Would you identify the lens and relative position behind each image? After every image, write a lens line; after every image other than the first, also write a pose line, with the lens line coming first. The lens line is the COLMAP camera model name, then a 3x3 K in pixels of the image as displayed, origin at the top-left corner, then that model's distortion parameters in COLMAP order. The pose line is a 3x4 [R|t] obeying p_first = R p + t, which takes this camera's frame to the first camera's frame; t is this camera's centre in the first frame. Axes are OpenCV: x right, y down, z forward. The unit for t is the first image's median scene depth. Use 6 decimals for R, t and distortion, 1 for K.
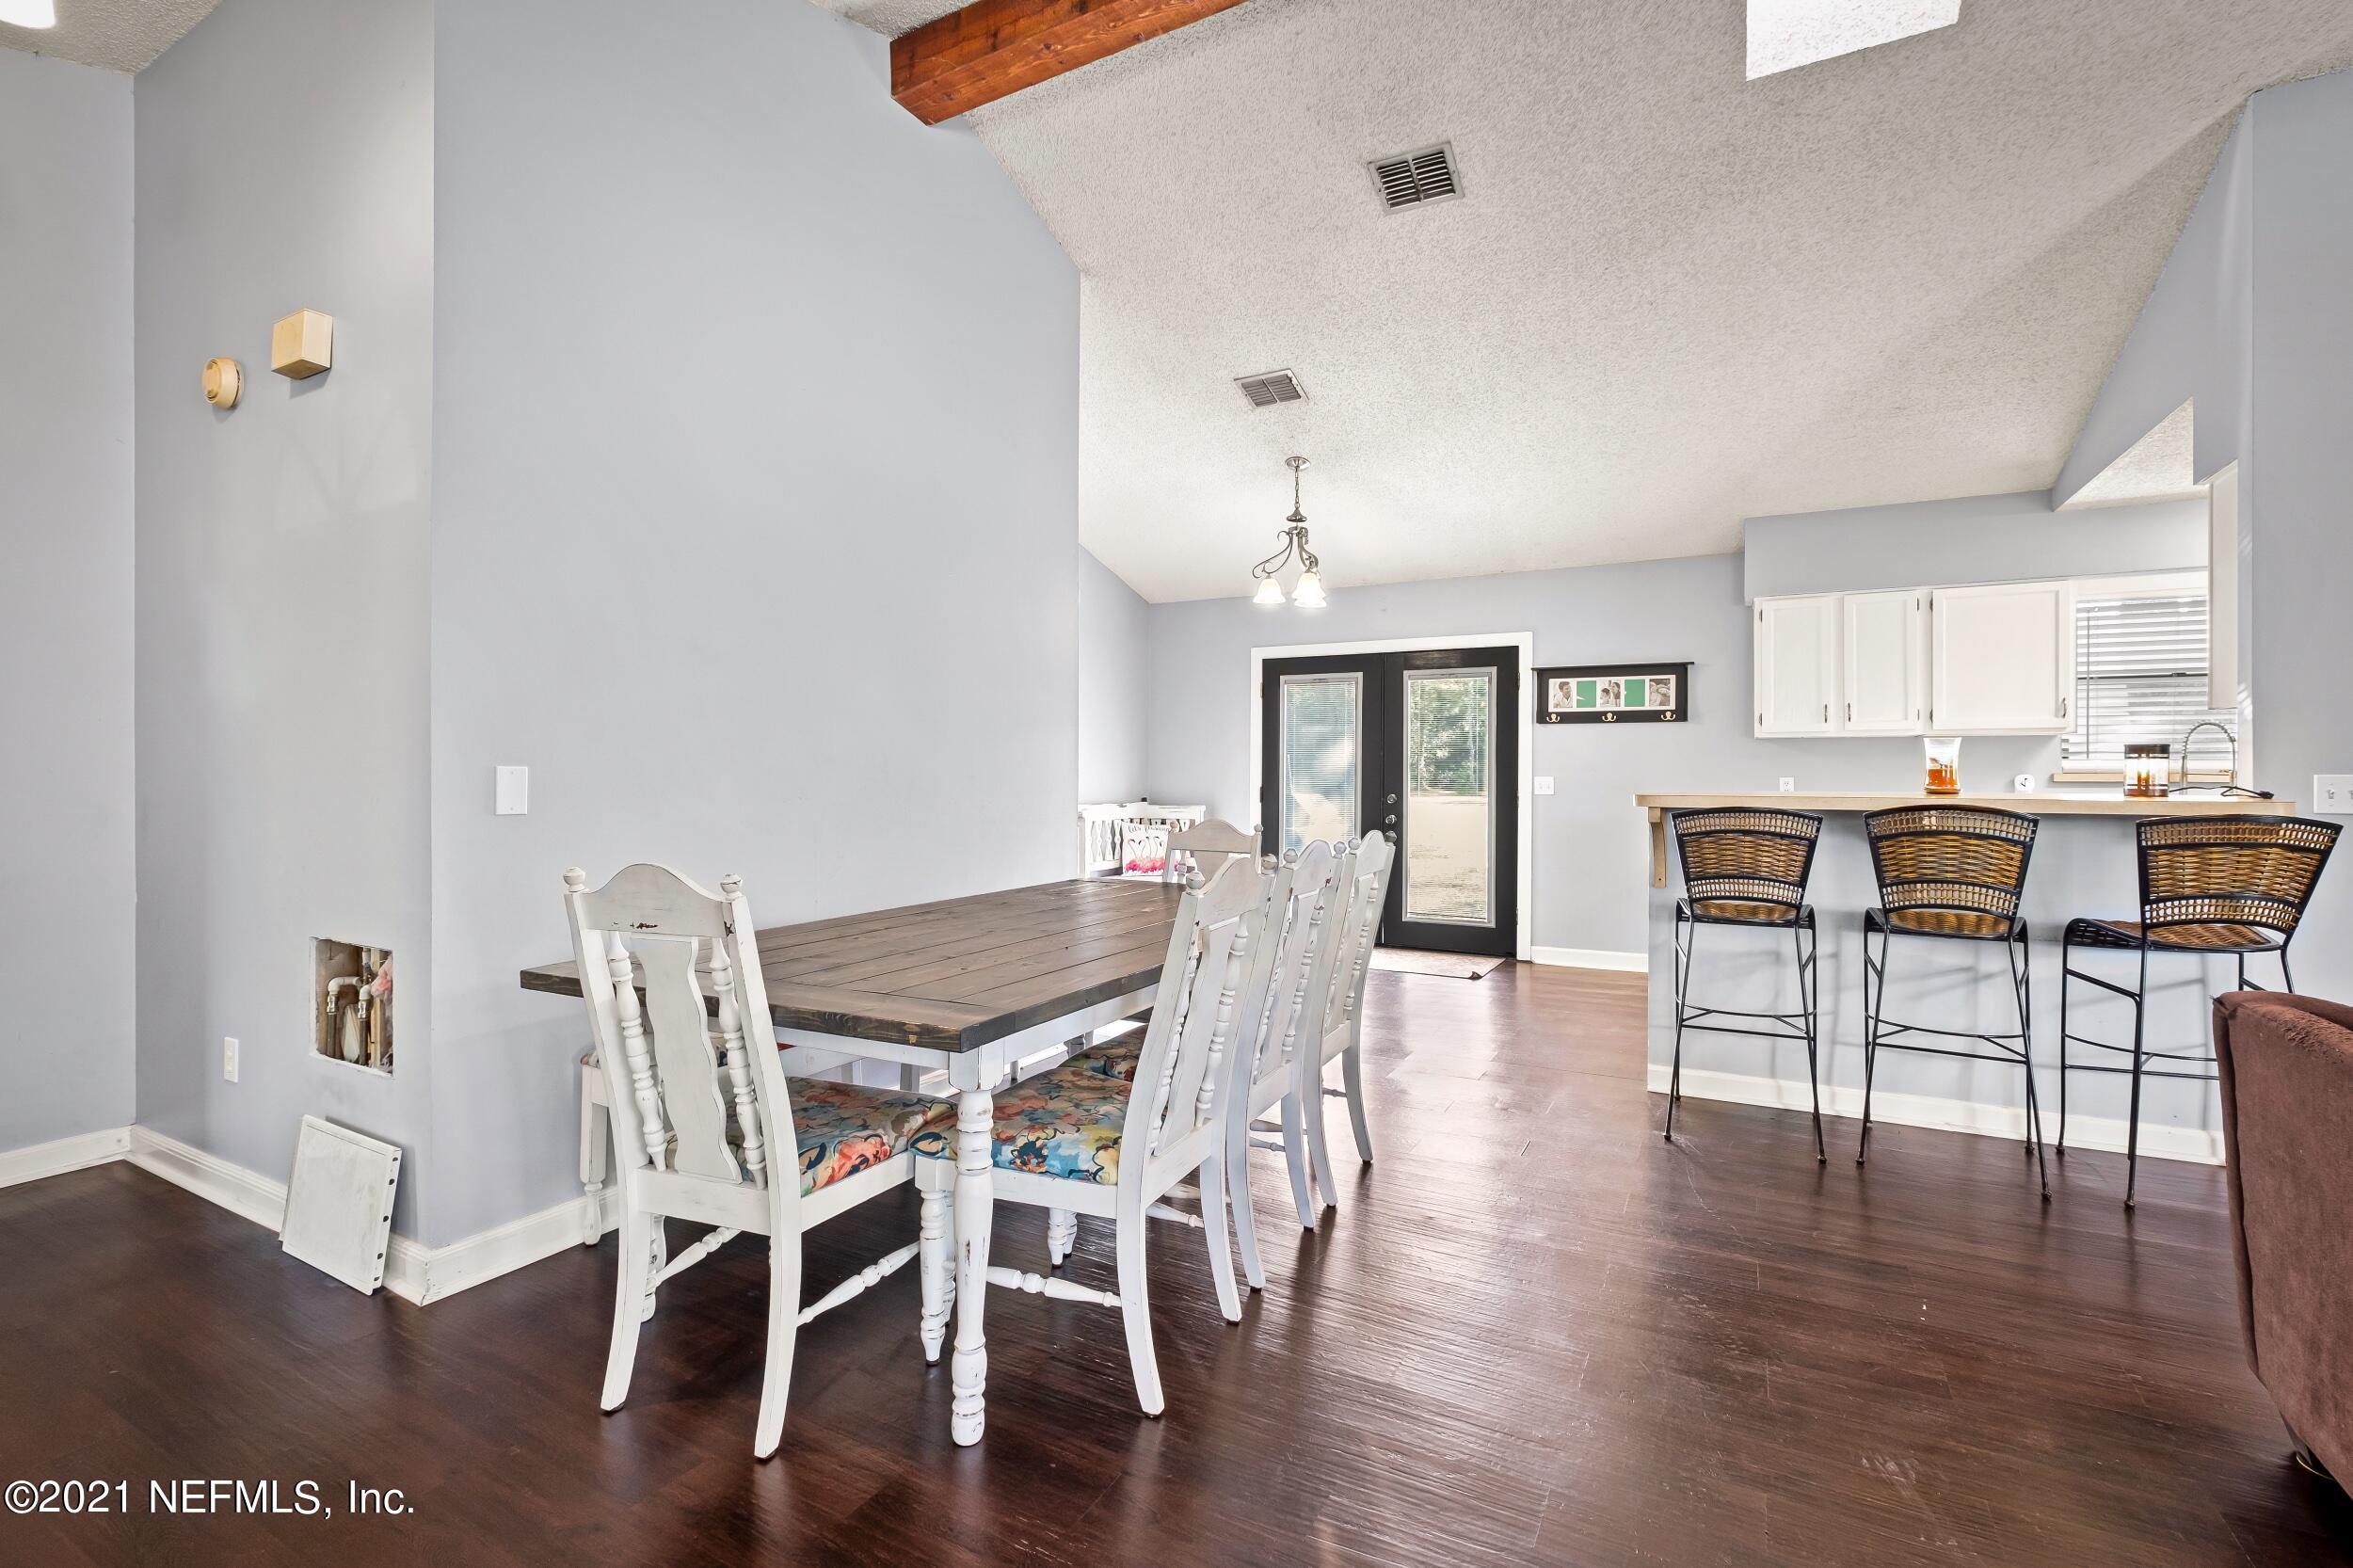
lens RADIAL K [[1057.7, 0, 1174.2], [0, 1057.7, 783.3], [0, 0, 1]] dist [0.001587, -0.000806]
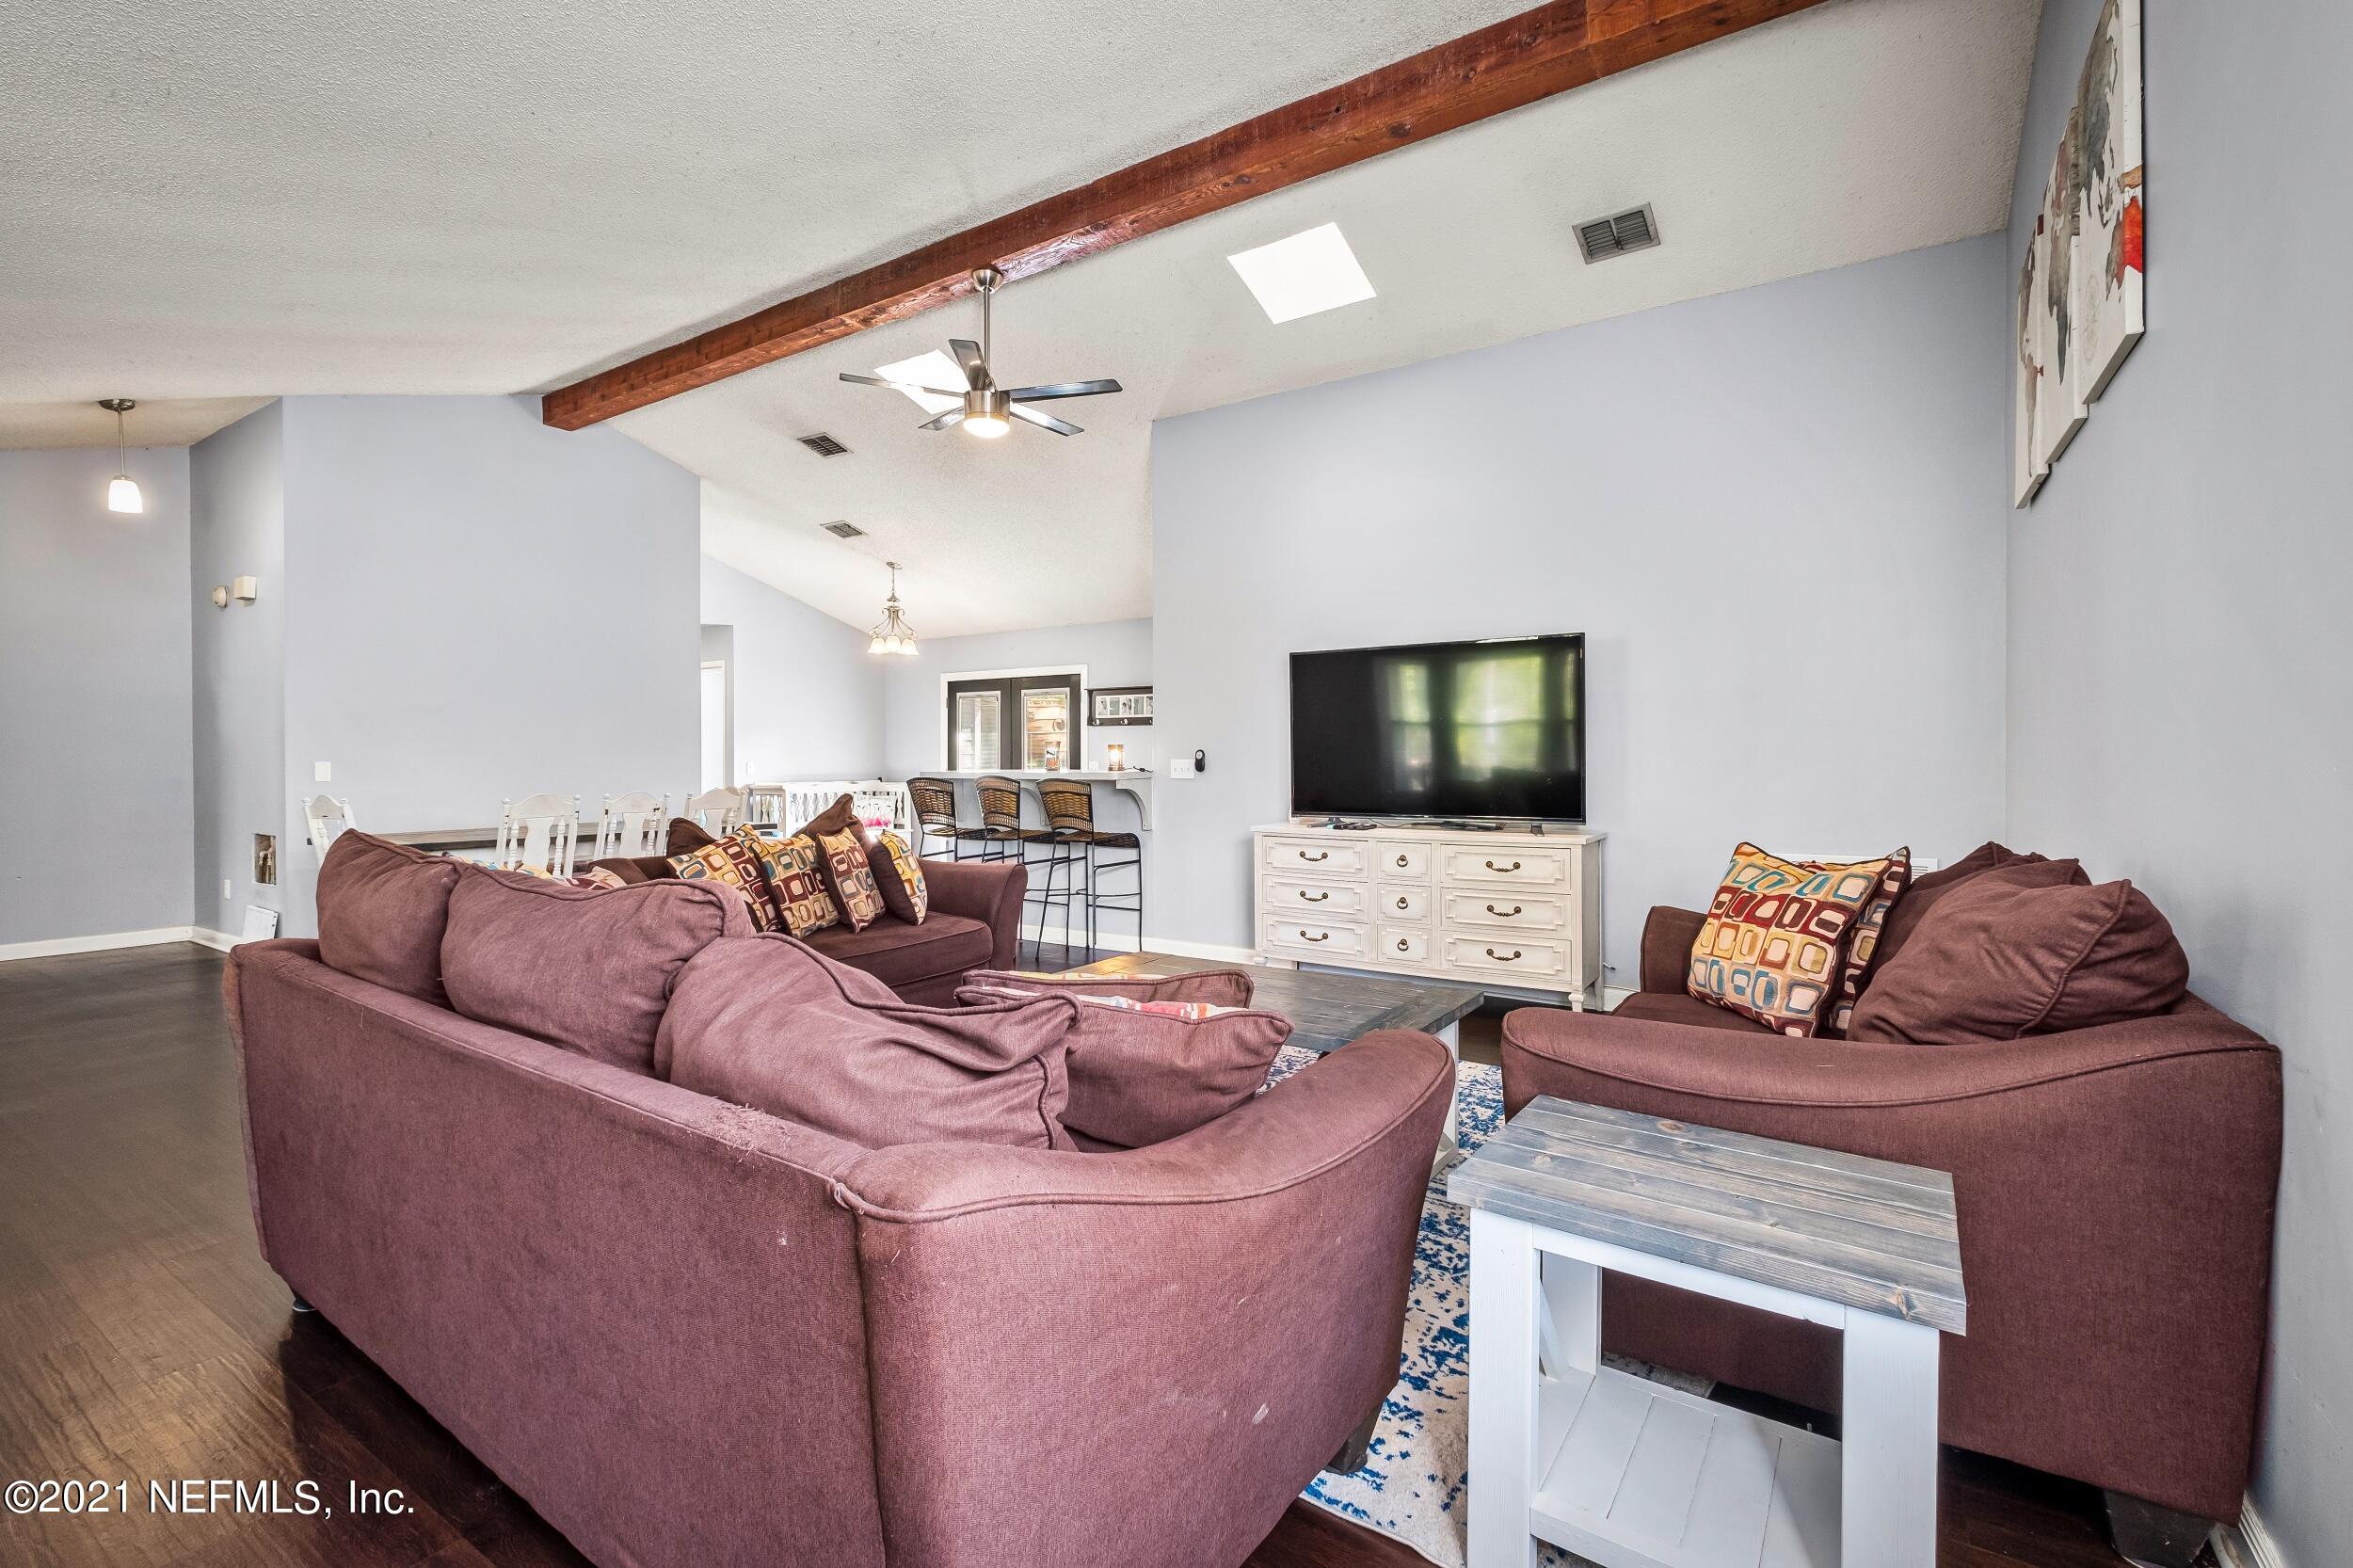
lens RADIAL K [[1057.7, 0, 1177.5], [0, 1057.7, 773.3], [0, 0, 1]] dist [0.001587, -0.000806]
pose [[0.997390, -0.006673, -0.071900, 0.593965], [0.007125, 0.999956, 0.006034, 0.003517], [0.071856, -0.006531, 0.997394, -0.509554]]
